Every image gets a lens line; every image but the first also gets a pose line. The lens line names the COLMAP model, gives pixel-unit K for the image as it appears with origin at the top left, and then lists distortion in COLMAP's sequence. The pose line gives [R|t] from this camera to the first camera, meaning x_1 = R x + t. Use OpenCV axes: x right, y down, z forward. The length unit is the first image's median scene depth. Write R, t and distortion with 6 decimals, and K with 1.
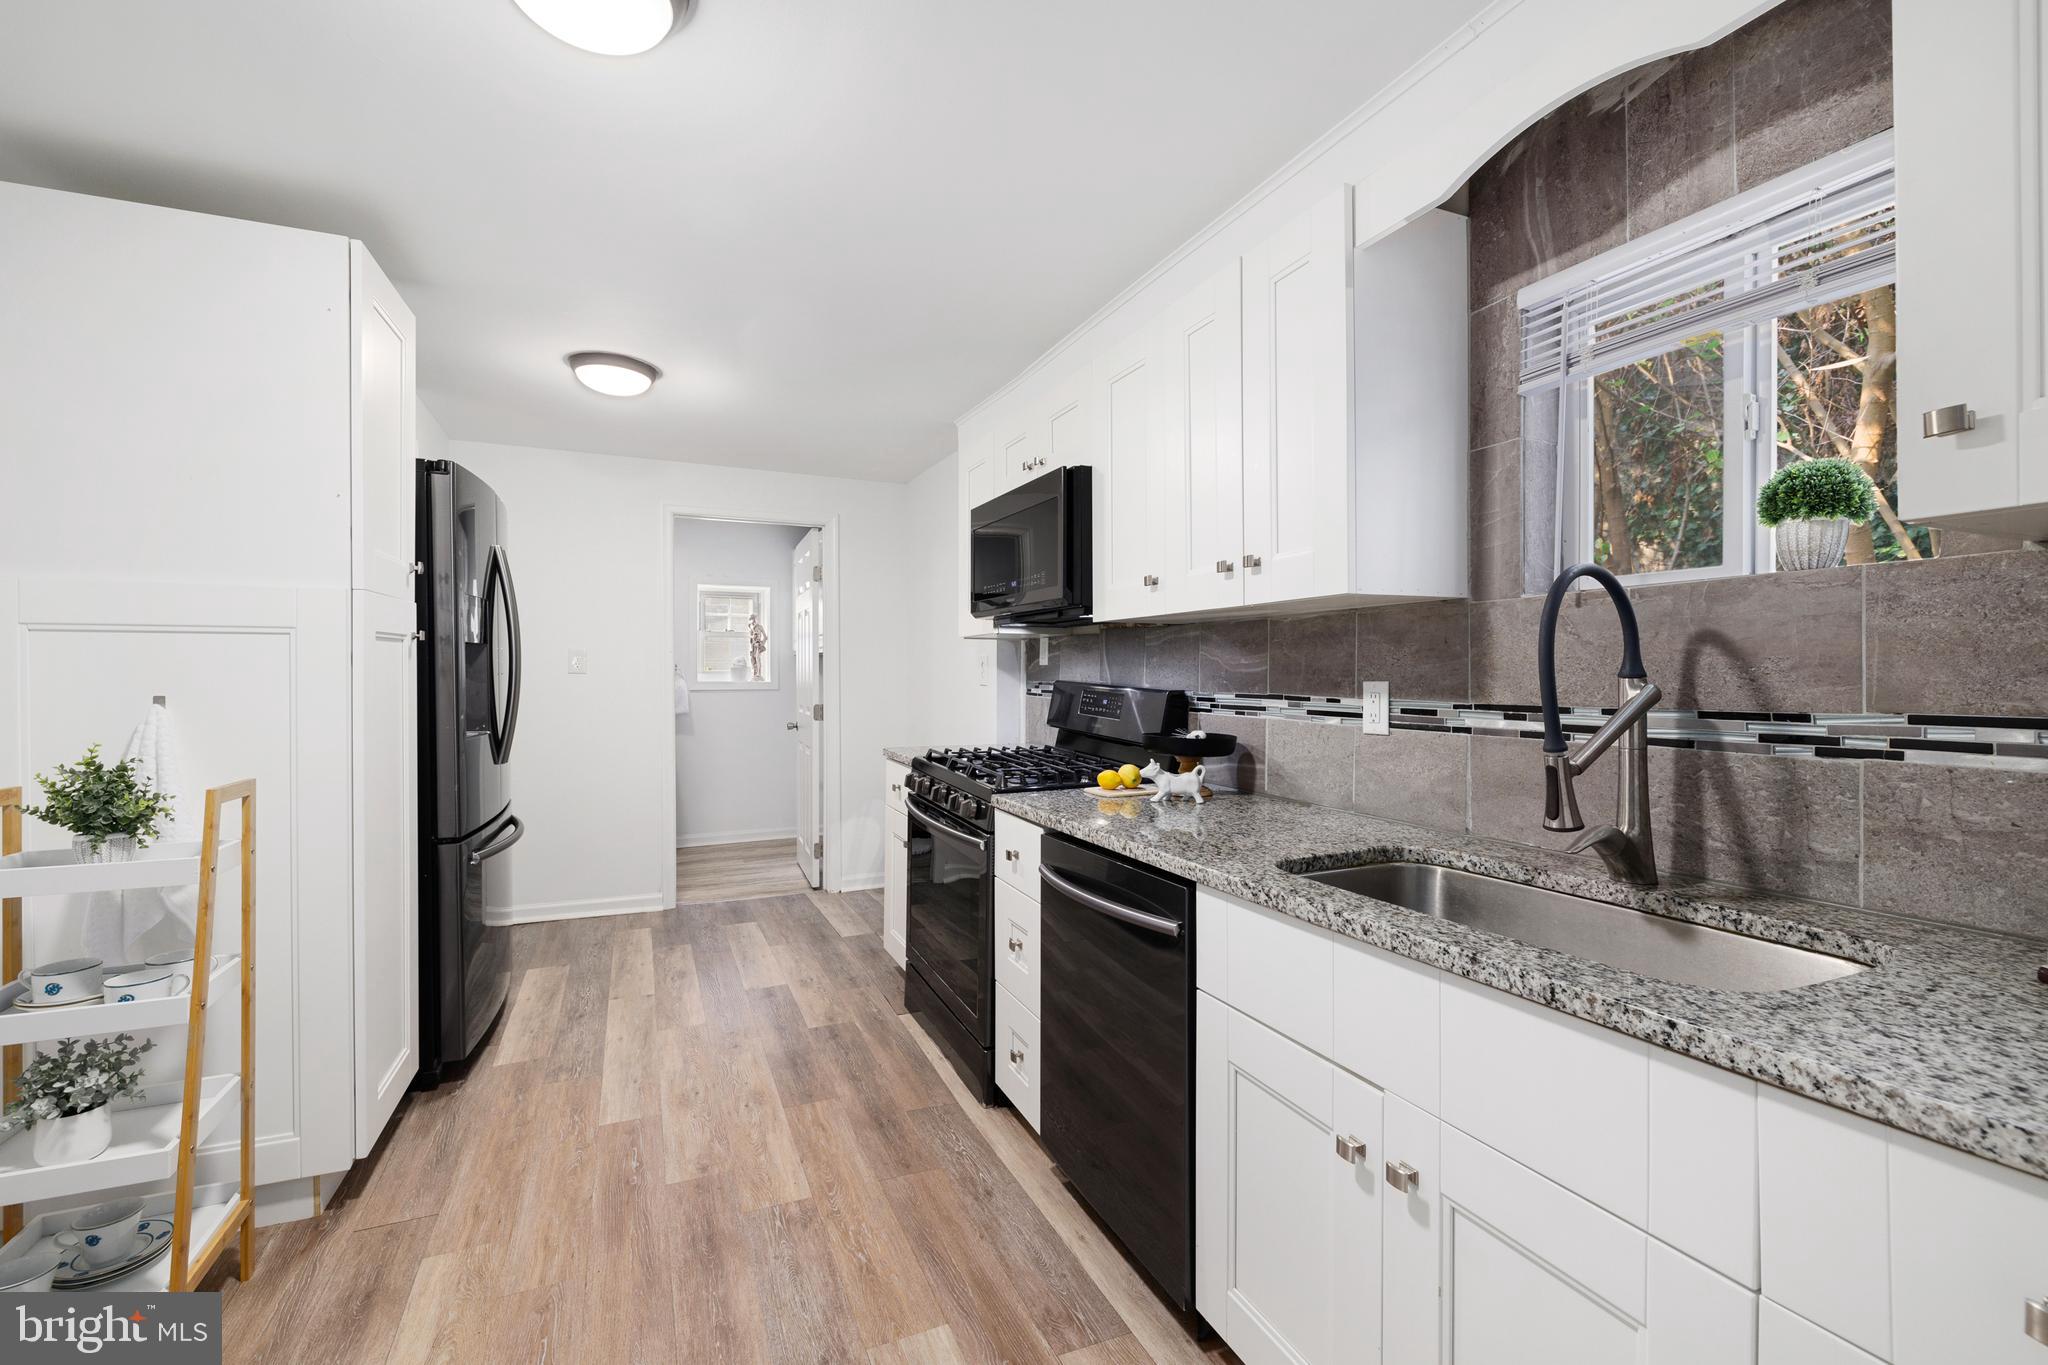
lens RADIAL K [[892.6, 0, 1024.0], [0, 892.6, 682.5], [0, 0, 1]] dist [0.015137, -0.000070]
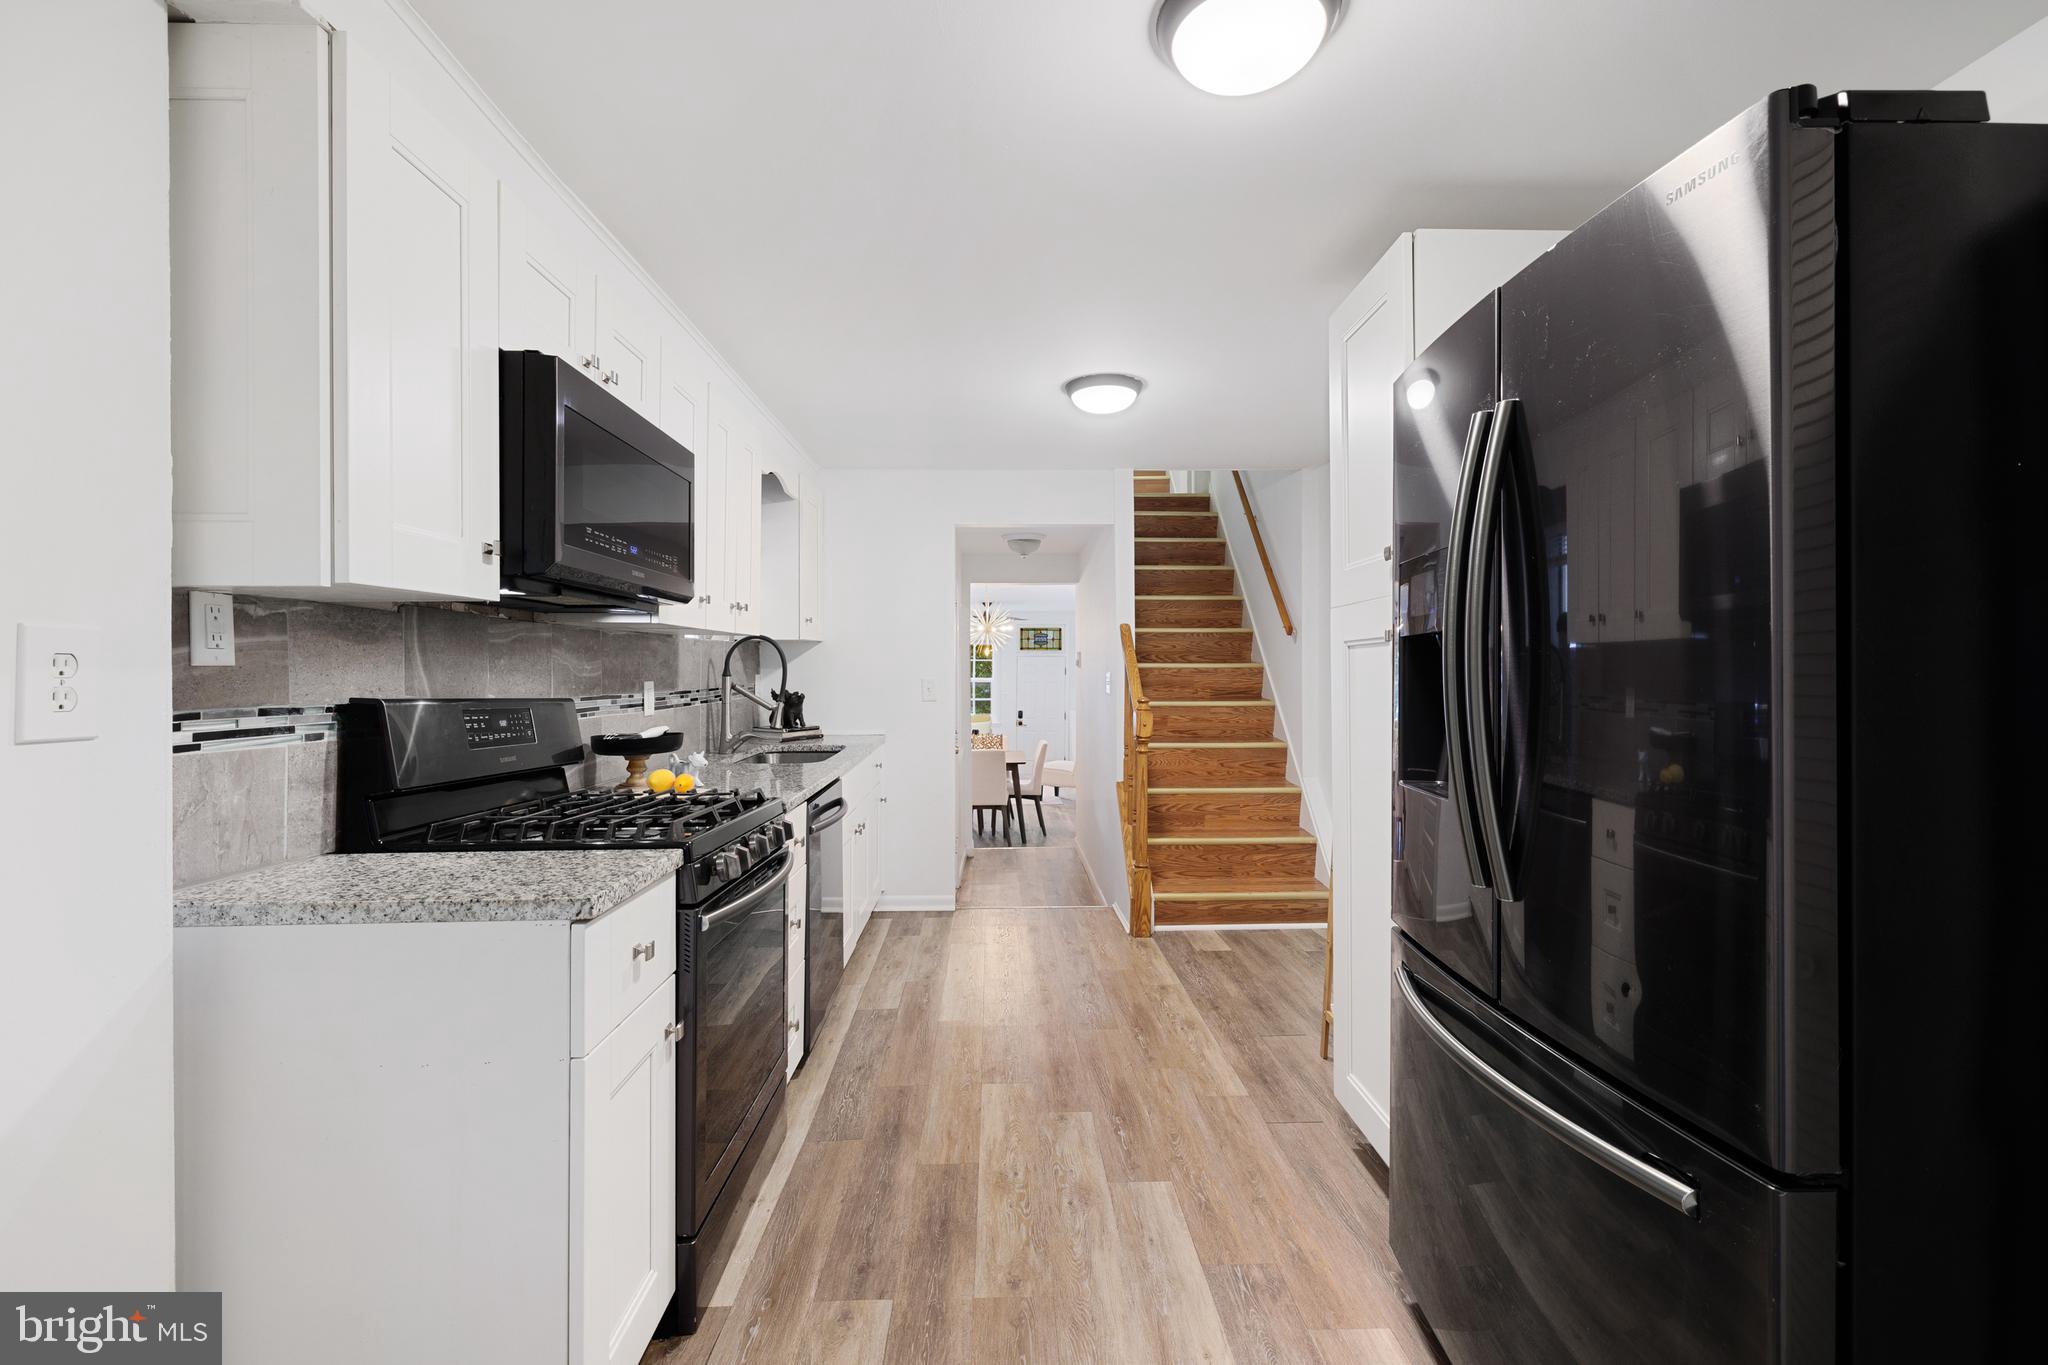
lens RADIAL K [[870.2, 0, 1024.0], [0, 870.2, 682.5], [0, 0, 1]] dist [0.001379, -0.000012]
pose [[-0.927193, -0.004684, 0.374554, -0.829216], [0.005730, 0.999627, 0.026687, -0.038343], [-0.374540, 0.026891, -0.926821, 2.323000]]
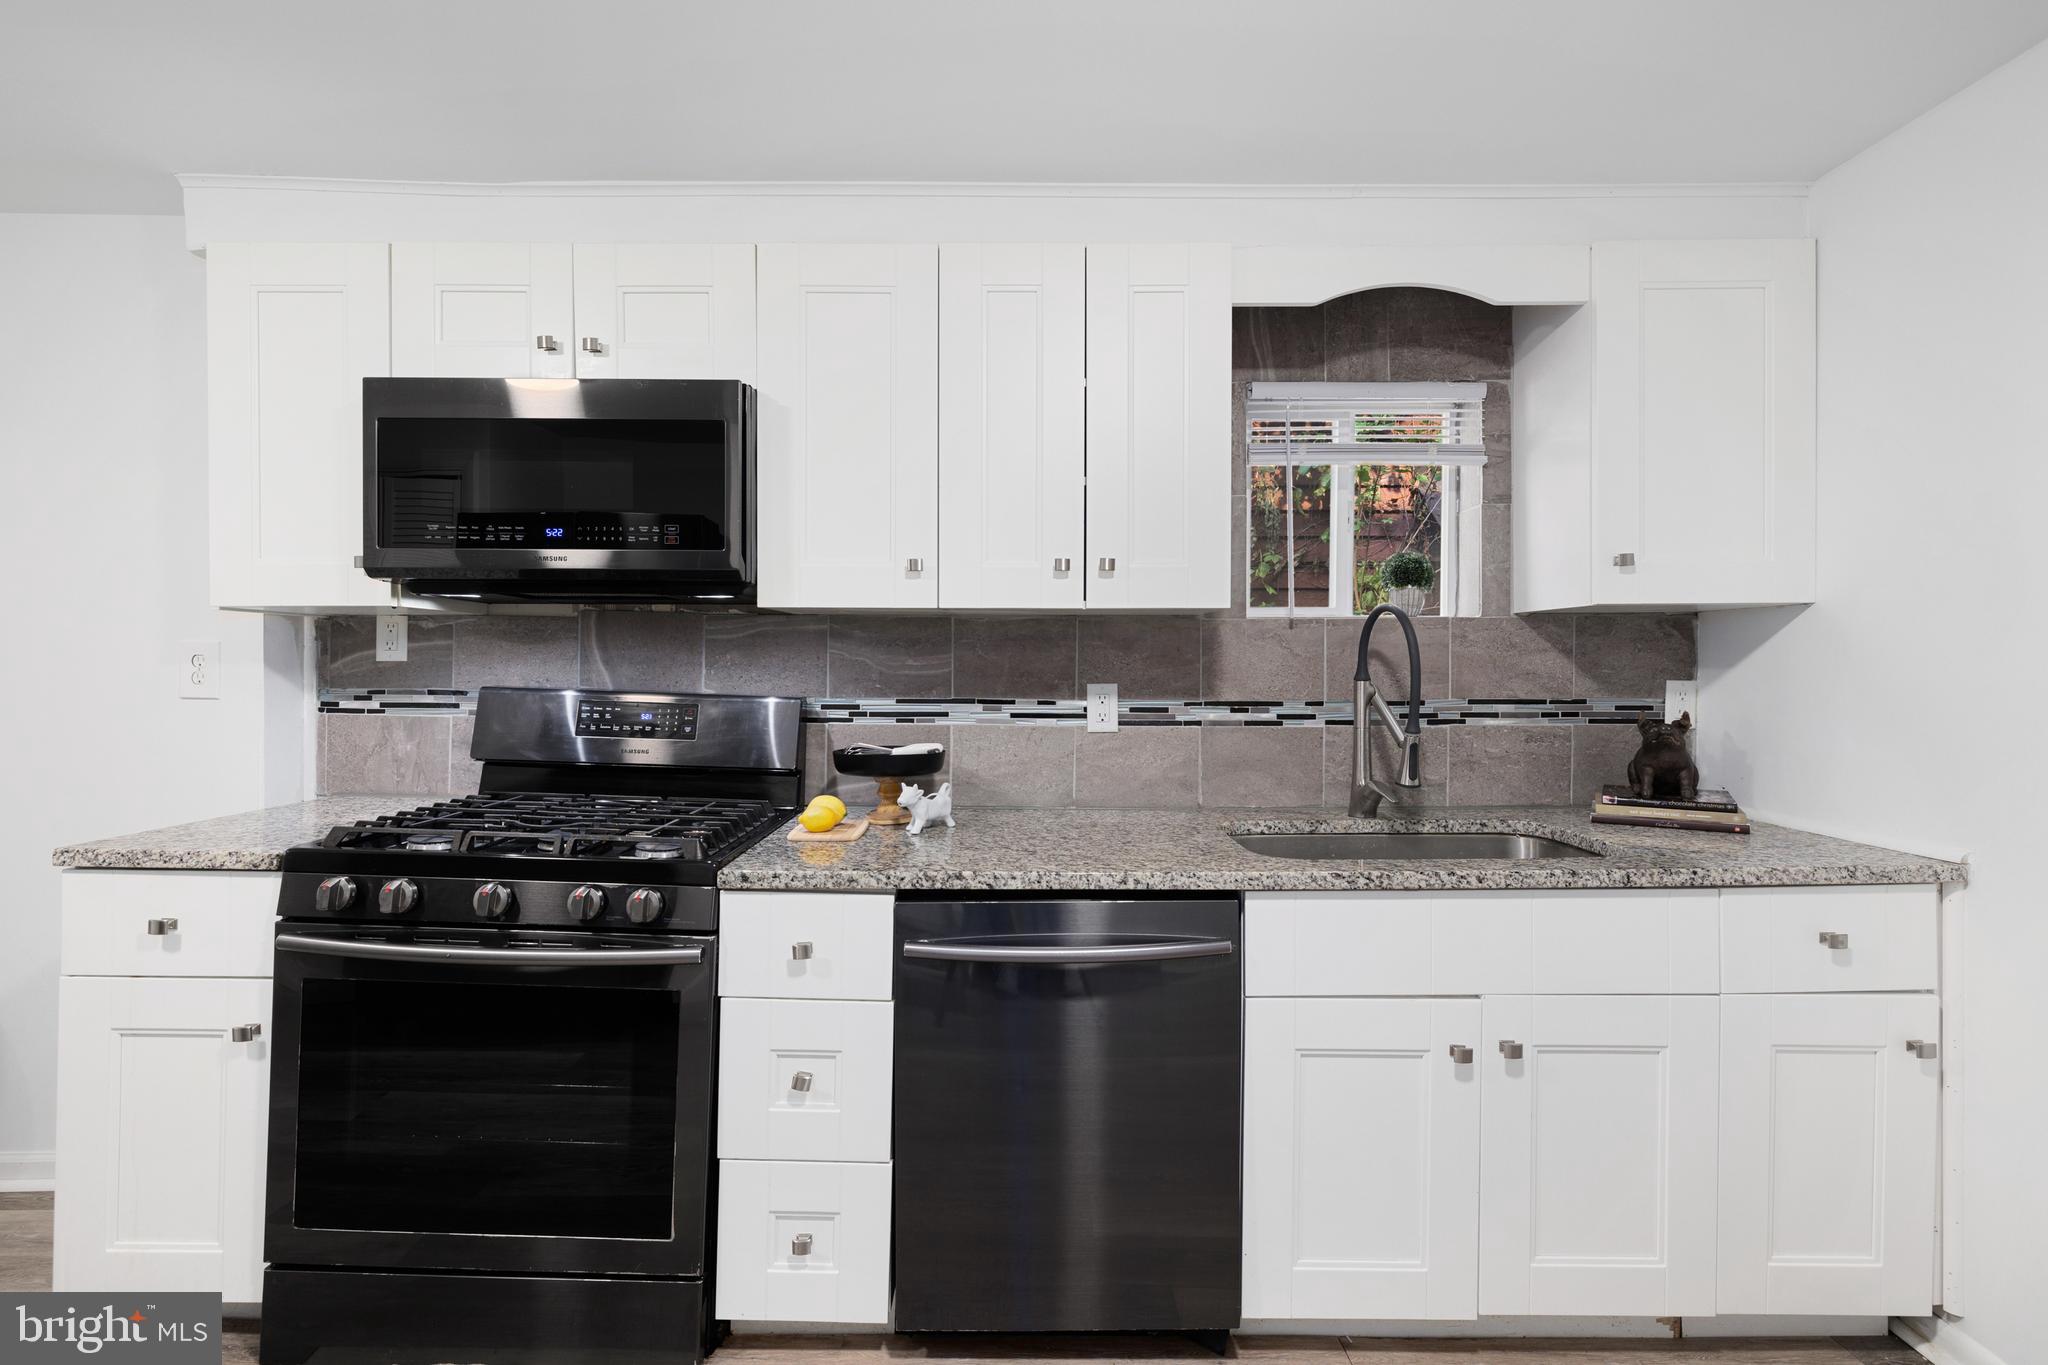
lens RADIAL K [[870.2, 0, 1024.0], [0, 870.2, 682.5], [0, 0, 1]] dist [0.001379, -0.000012]
pose [[0.395488, -0.010709, 0.918409, -0.666519], [0.006907, 0.999938, 0.008685, -0.013536], [-0.918445, 0.002909, 0.395538, 0.724705]]
